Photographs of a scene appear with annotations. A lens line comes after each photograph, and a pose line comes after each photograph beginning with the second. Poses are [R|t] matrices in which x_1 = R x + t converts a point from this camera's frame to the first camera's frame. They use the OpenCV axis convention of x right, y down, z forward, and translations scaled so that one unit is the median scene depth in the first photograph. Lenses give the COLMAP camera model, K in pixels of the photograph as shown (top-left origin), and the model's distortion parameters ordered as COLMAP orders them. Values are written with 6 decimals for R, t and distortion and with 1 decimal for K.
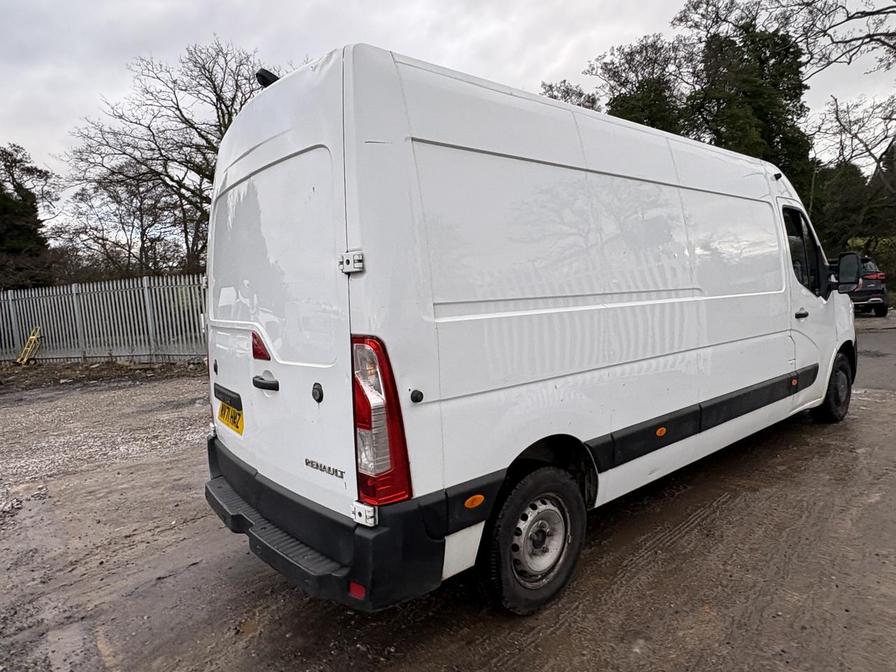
lens RADIAL K [[545.1, 0, 446.8], [0, 545.1, 336.3], [0, 0, 1]] dist [0.001499, -0.001809]
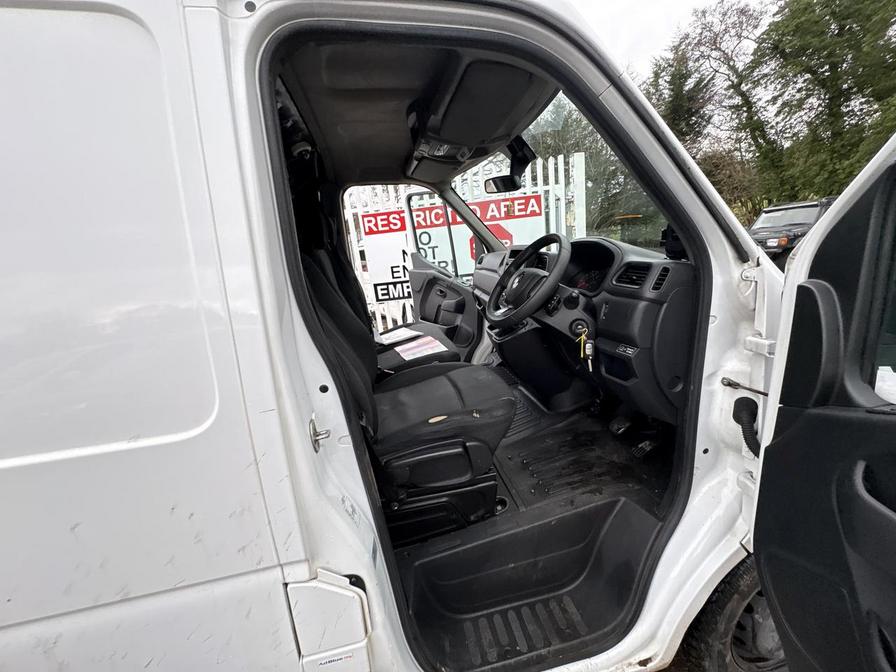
lens RADIAL K [[356.4, 0, 447.7], [0, 356.4, 335.0], [0, 0, 1]] dist [0.000435, -0.000016]
pose [[0.885455, 0.096843, -0.454523, 0.167673], [-0.006413, 0.980499, 0.196418, -0.033088], [0.464682, -0.171004, 0.868809, 0.200668]]
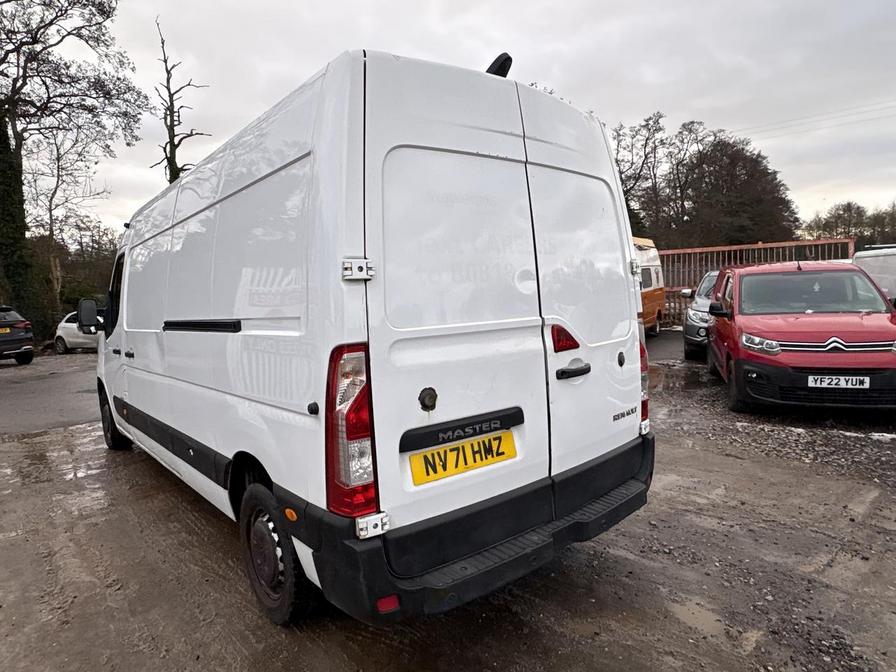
lens RADIAL K [[545.1, 0, 446.2], [0, 545.1, 330.3], [0, 0, 1]] dist [0.001499, -0.001809]
pose [[-0.013005, -0.013152, 0.999829, -0.173419], [0.135114, 0.990720, 0.014790, -0.005159], [-0.990745, 0.135283, -0.011107, 0.156565]]
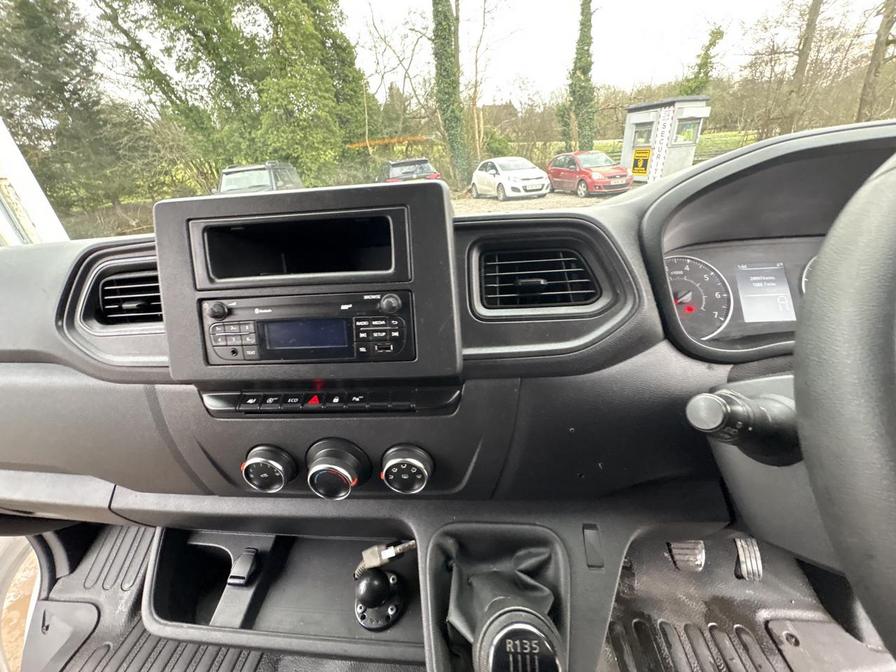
lens RADIAL K [[356.4, 0, 447.9], [0, 356.4, 332.8], [0, 0, 1]] dist [0.000435, -0.000016]
pose [[0.691681, -0.313143, 0.650783, 0.136803], [0.101822, 0.934391, 0.341387, -0.037000], [-0.714989, -0.169867, 0.678186, 0.276001]]
